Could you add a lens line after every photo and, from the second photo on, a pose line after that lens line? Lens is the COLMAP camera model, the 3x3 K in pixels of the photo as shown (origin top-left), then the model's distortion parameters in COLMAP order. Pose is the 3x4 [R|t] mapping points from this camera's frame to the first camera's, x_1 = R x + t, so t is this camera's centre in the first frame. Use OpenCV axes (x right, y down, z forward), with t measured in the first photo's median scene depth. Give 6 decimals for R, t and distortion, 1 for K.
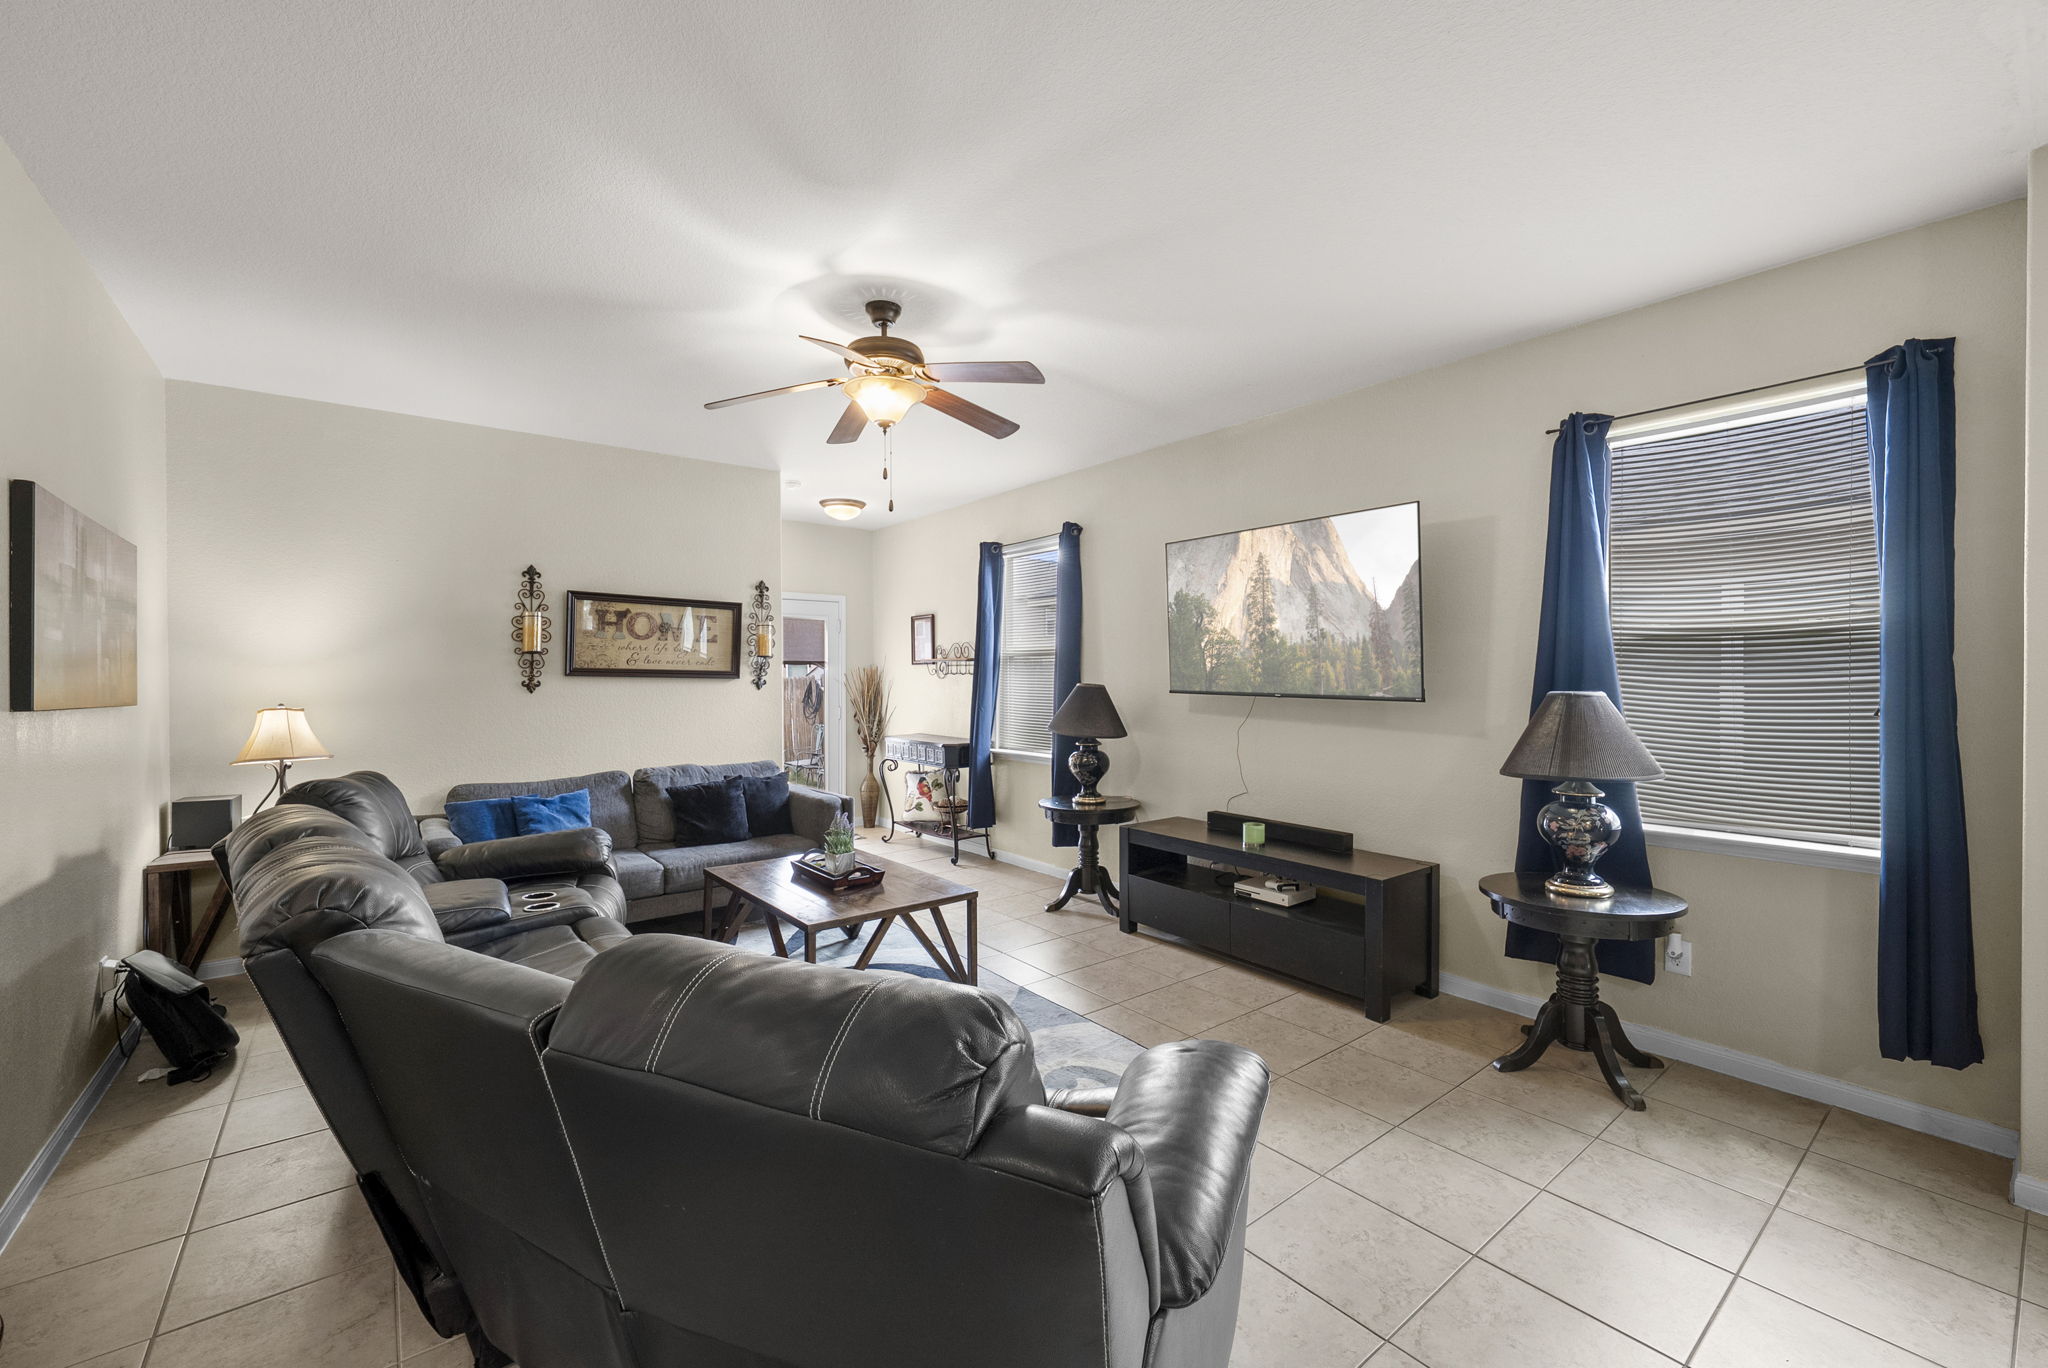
lens RADIAL K [[810.5, 0, 1026.5], [0, 810.5, 677.3], [0, 0, 1]] dist [0.000532, 0.000146]
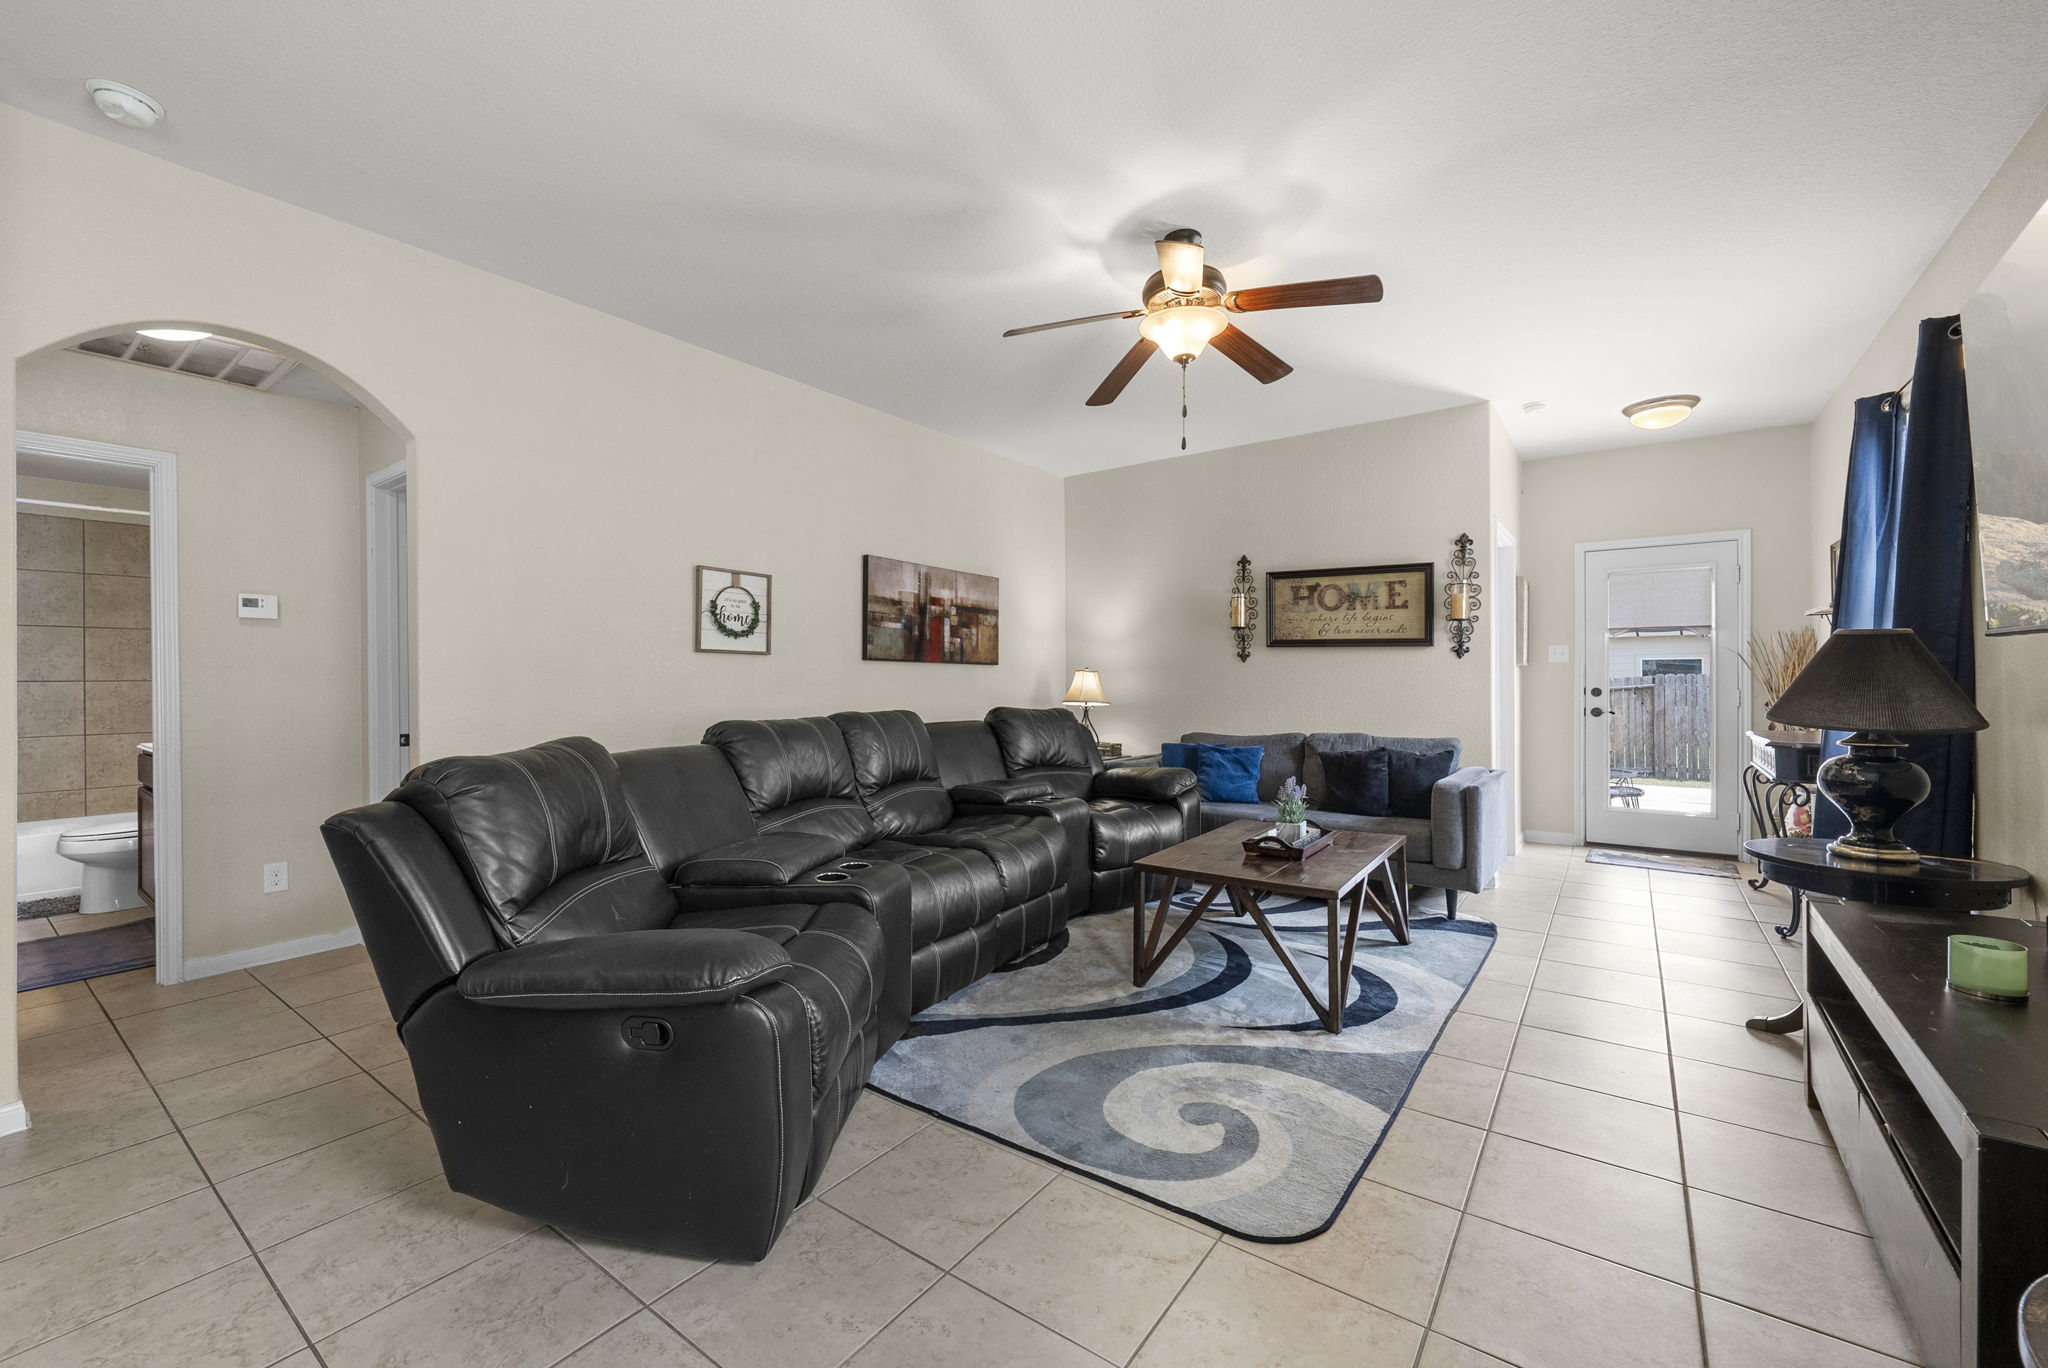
lens RADIAL K [[810.5, 0, 1026.5], [0, 810.5, 677.3], [0, 0, 1]] dist [0.000532, 0.000146]
pose [[0.282490, 0.001251, -0.959269, 0.421931], [0.002210, 0.999996, 0.001955, 0.036749], [0.959268, -0.002673, 0.282486, 0.337976]]
